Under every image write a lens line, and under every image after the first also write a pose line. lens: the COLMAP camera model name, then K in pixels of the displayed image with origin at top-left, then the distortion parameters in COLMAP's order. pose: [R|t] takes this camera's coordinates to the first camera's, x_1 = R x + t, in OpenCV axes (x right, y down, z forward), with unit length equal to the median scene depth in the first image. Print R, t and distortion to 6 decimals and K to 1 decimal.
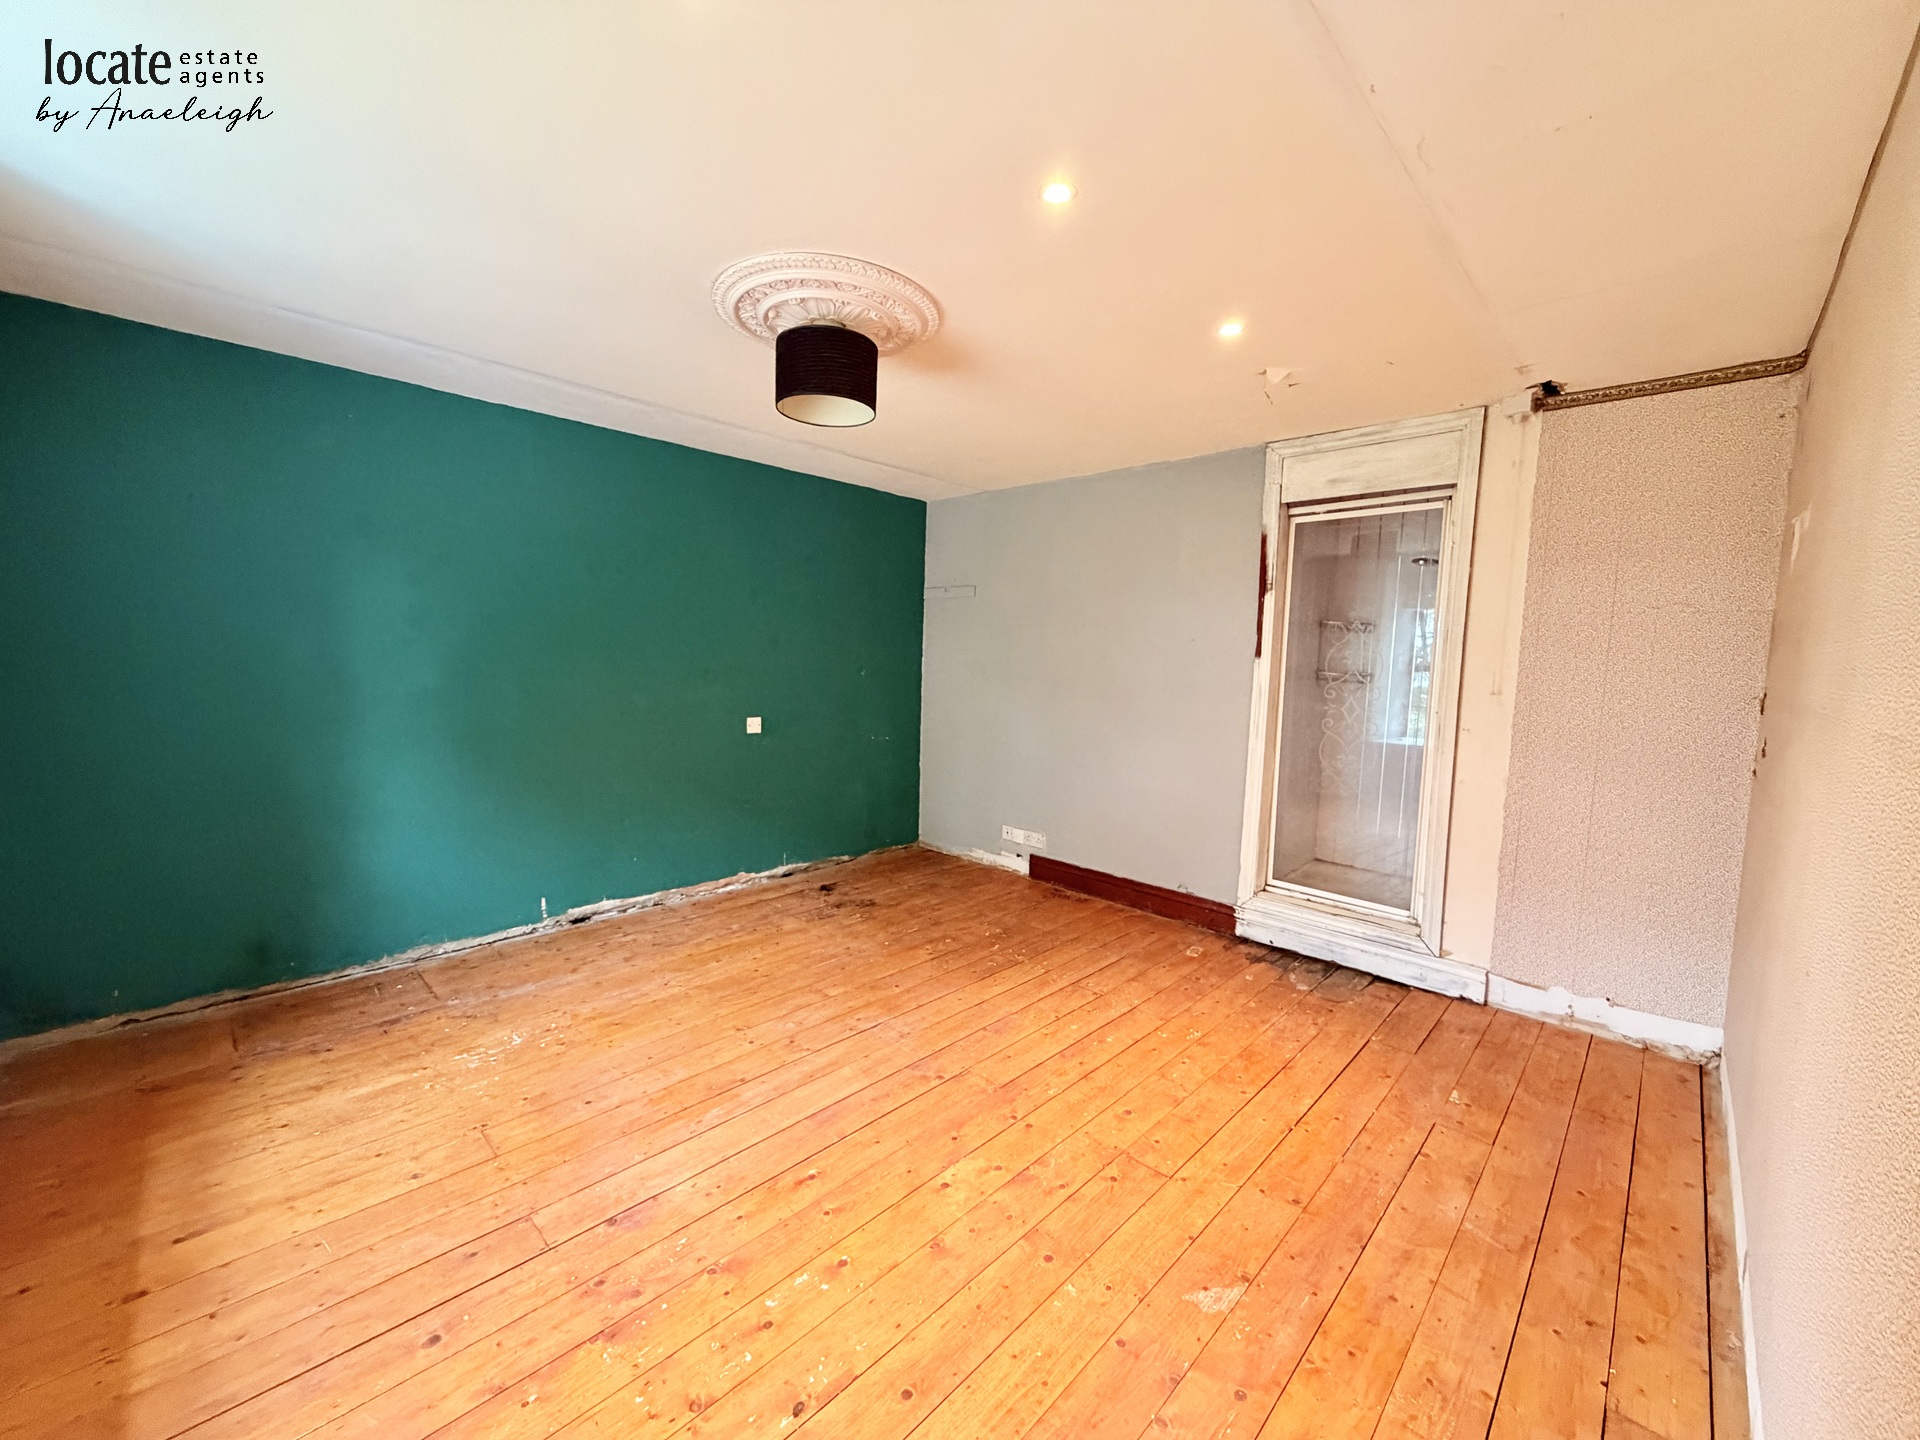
lens RADIAL K [[764.0, 0, 948.7], [0, 764.0, 726.3], [0, 0, 1]] dist [0.000872, -0.000098]
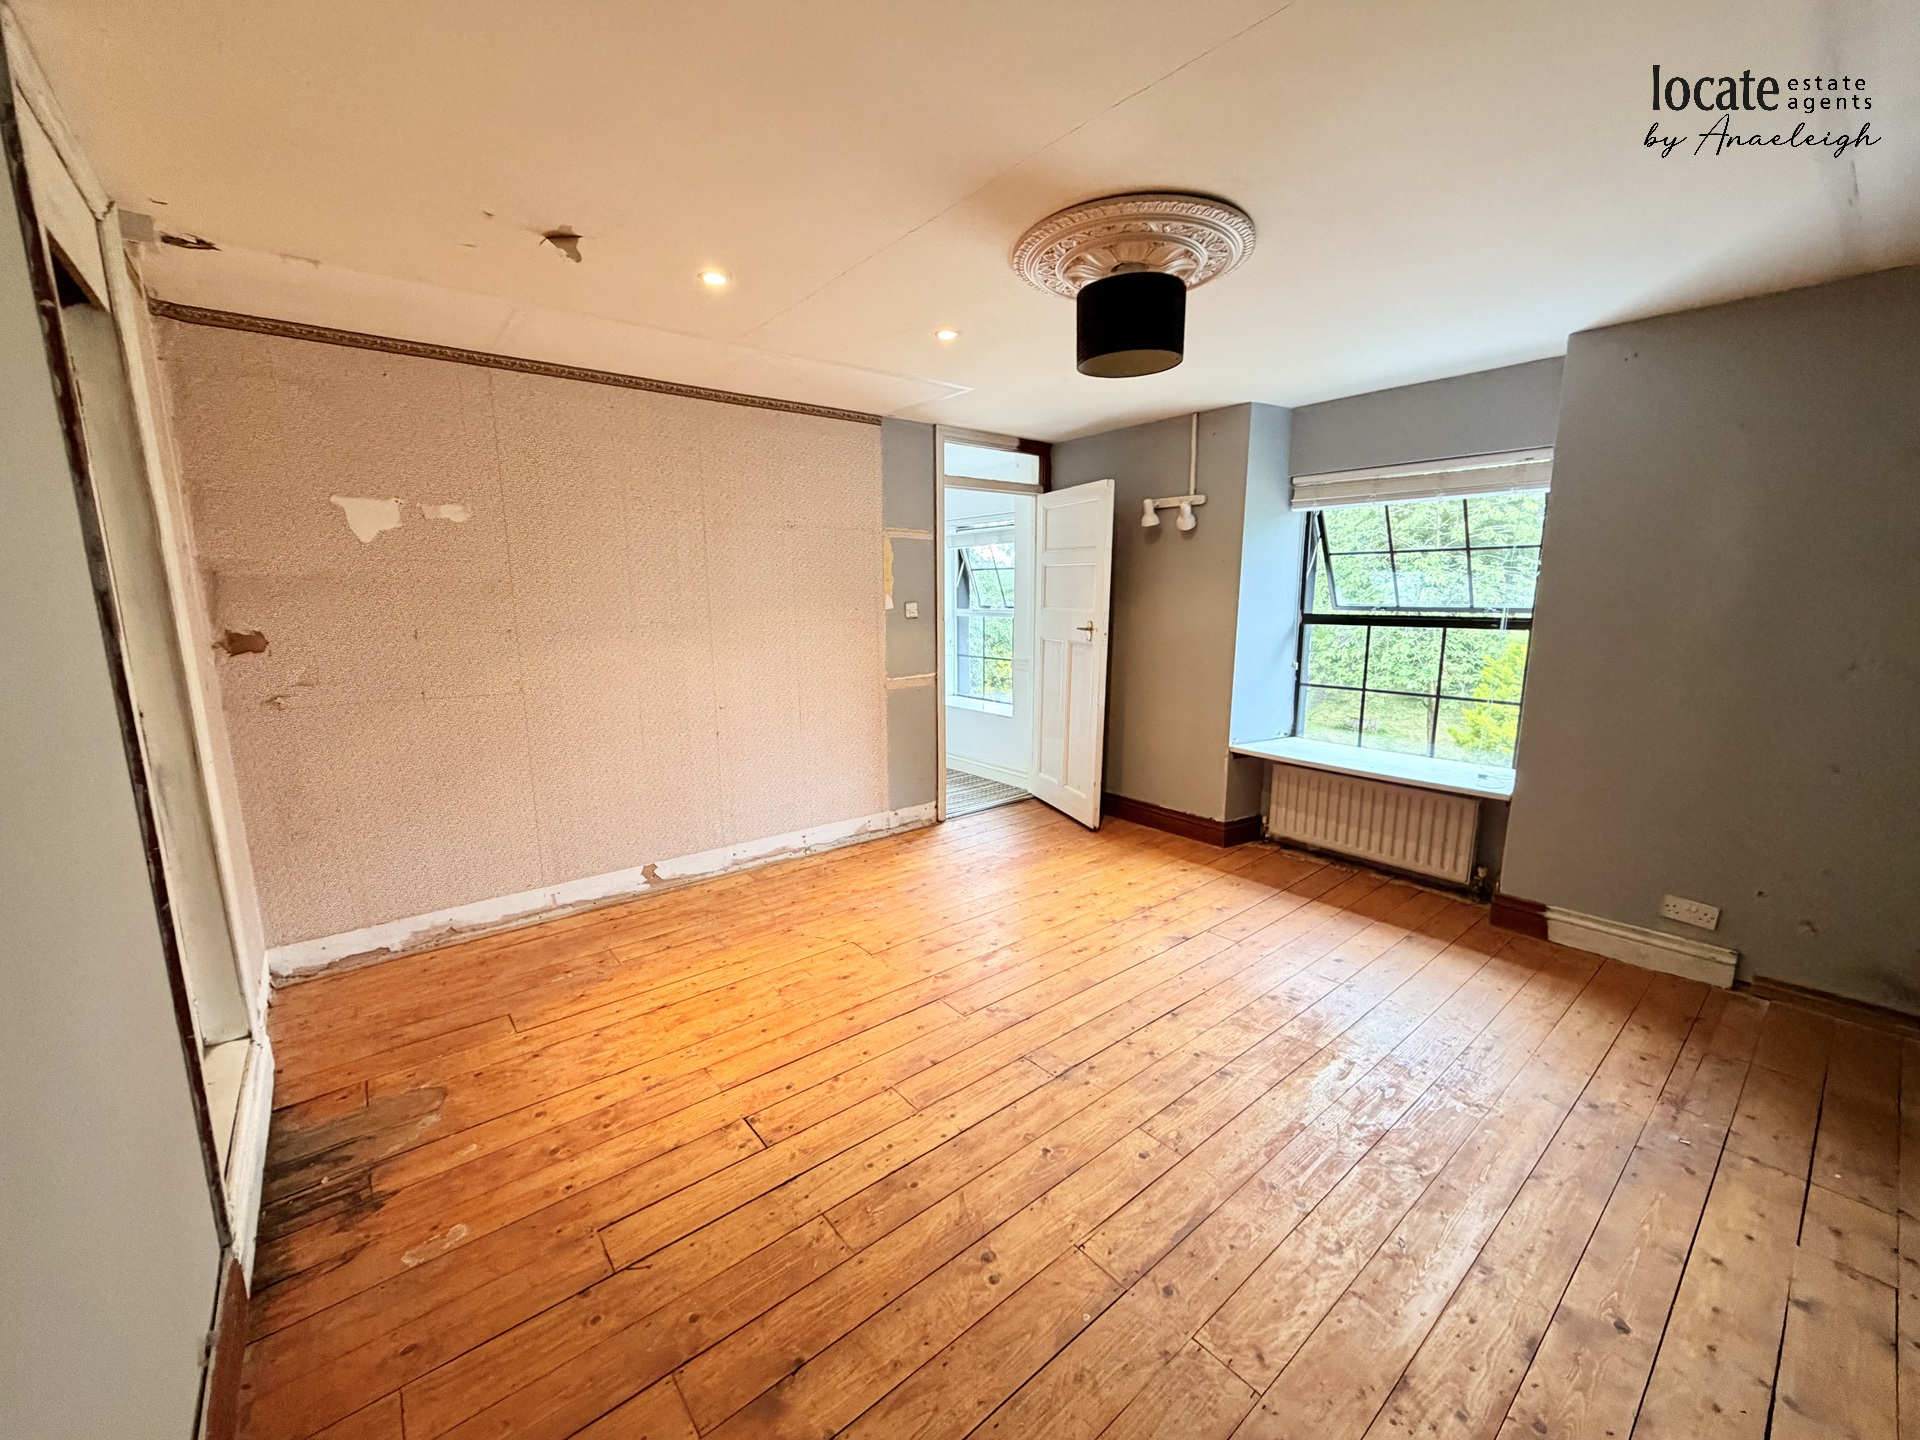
lens RADIAL K [[764.0, 0, 941.1], [0, 764.0, 718.1], [0, 0, 1]] dist [0.000872, -0.000098]
pose [[-0.991478, -0.043781, 0.122700, -0.047247], [-0.010514, 0.965660, 0.259598, -0.198195], [-0.129852, 0.256095, -0.957890, 1.730250]]
